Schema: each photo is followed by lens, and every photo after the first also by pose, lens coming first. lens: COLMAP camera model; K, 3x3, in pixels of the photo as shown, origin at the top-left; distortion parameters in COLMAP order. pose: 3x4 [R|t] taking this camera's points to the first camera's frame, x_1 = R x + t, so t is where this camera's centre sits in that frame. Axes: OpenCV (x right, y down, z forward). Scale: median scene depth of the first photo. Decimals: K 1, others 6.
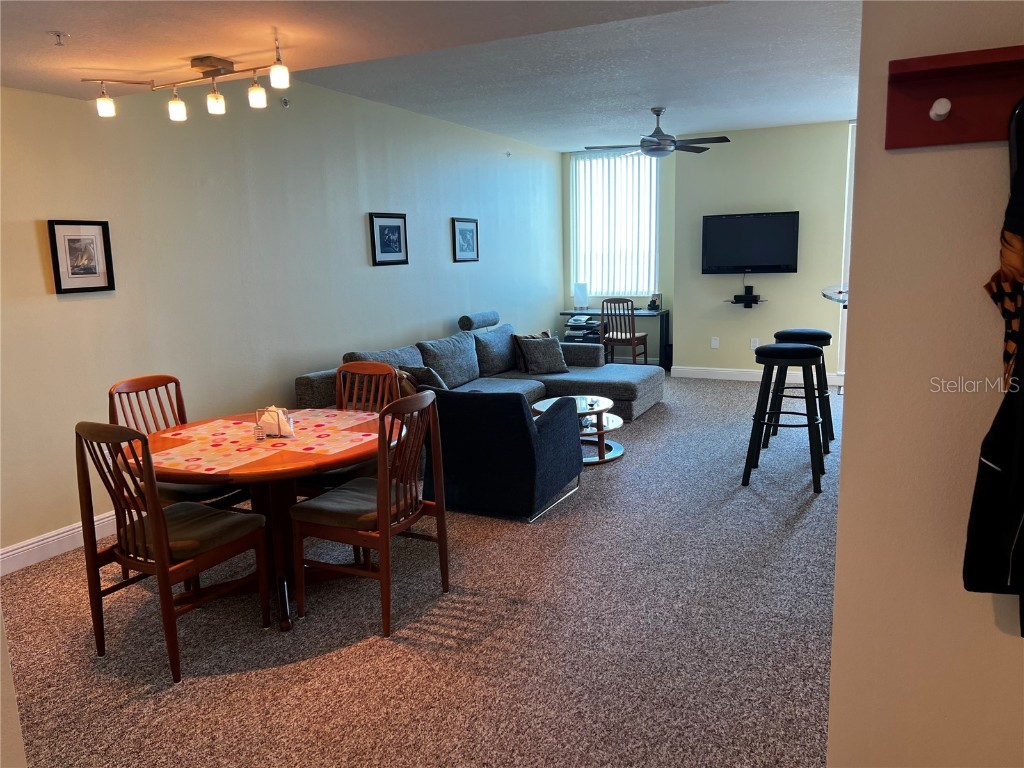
lens RADIAL K [[767.7, 0, 517.9], [0, 767.7, 382.3], [0, 0, 1]] dist [0.074239, -0.084113]
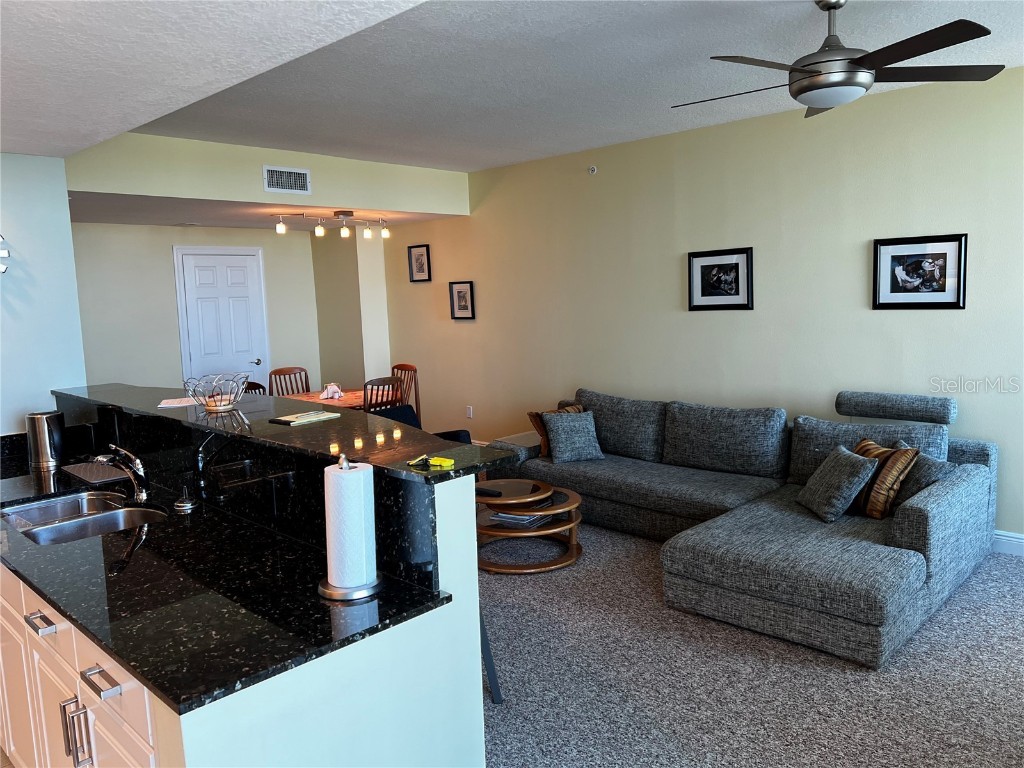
lens RADIAL K [[767.7, 0, 515.8], [0, 767.7, 379.2], [0, 0, 1]] dist [0.074239, -0.084113]
pose [[-0.310814, 0.147978, -0.938881, 0.979341], [-0.117300, 0.974283, 0.192390, -0.293720], [0.943205, 0.169929, -0.285463, 1.423191]]
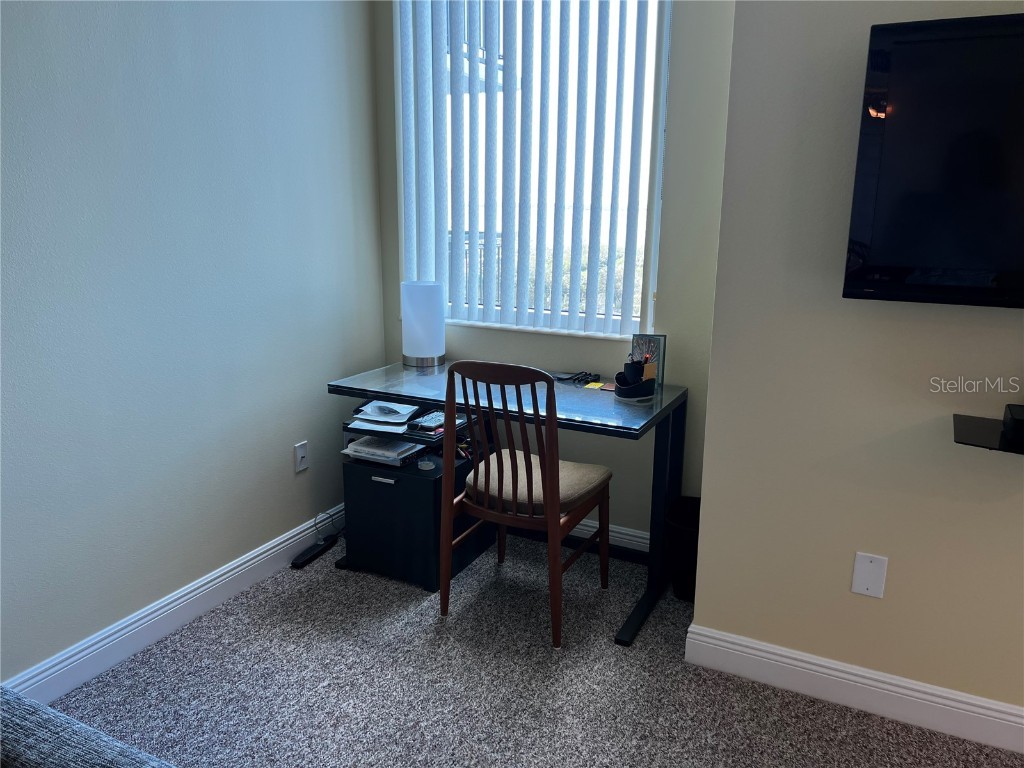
lens RADIAL K [[767.7, 0, 511.7], [0, 767.7, 388.8], [0, 0, 1]] dist [0.074239, -0.084113]
pose [[0.999175, 0.039524, -0.009345, 0.252615], [-0.038722, 0.996480, 0.074351, -0.222528], [0.012250, -0.073928, 0.997188, 1.350995]]
